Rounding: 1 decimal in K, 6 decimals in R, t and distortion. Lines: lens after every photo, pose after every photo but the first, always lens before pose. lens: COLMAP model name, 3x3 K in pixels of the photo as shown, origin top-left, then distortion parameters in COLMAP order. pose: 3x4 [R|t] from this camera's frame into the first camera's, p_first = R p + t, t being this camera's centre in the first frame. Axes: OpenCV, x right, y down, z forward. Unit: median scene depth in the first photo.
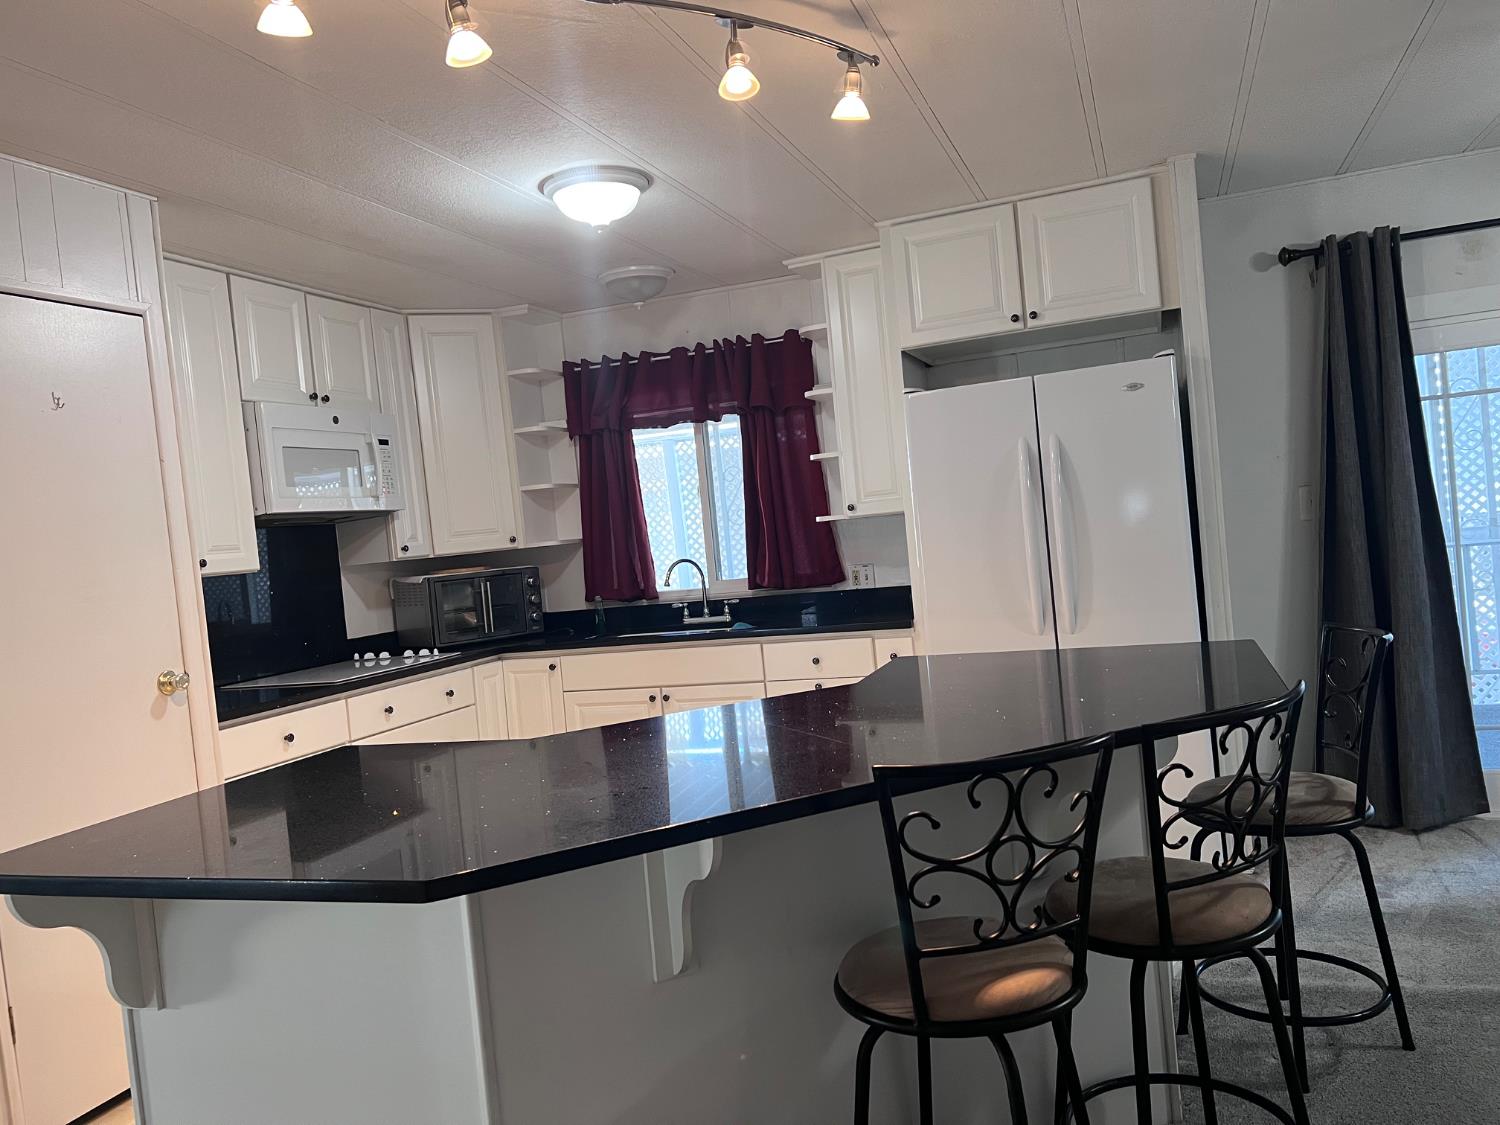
lens RADIAL K [[1124.1, 0, 756.7], [0, 1124.1, 566.4], [0, 0, 1]] dist [0.057853, -0.072243]
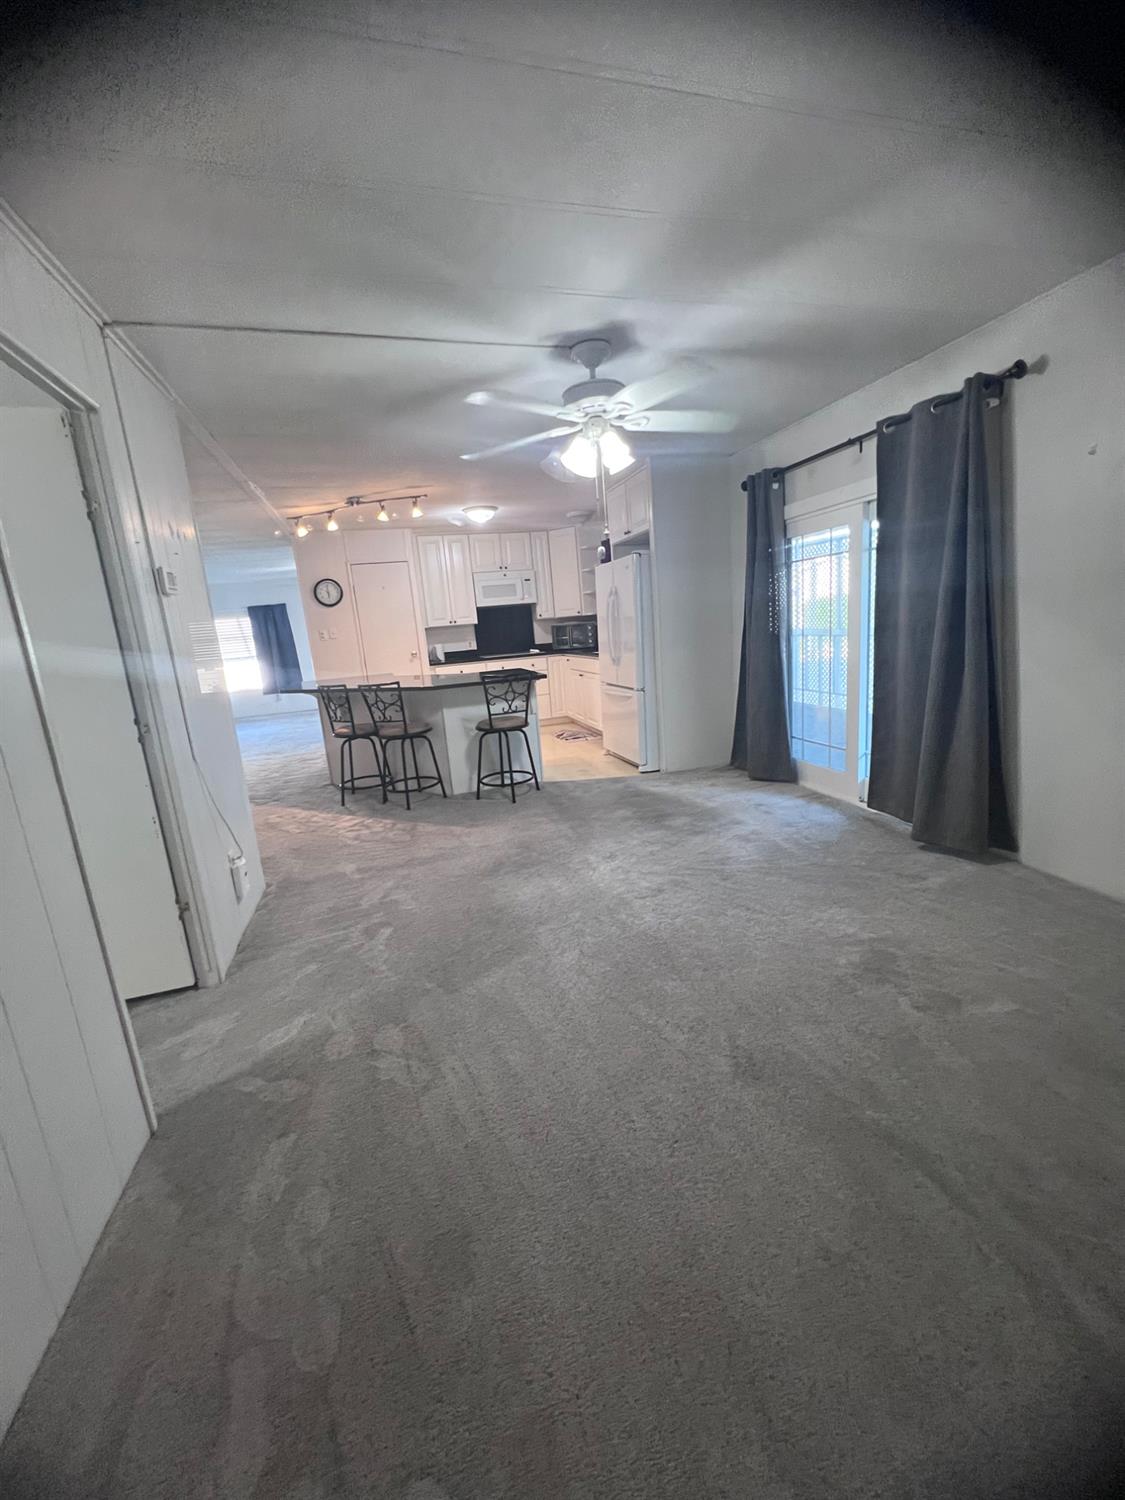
lens RADIAL K [[594.1, 0, 559.7], [0, 594.1, 748.8], [0, 0, 1]] dist [0.000995, -0.000109]
pose [[0.601161, 0.215741, -0.769455, 1.157487], [-0.003824, 0.963634, 0.267197, -0.109849], [0.799119, -0.157686, 0.580124, 0.082103]]
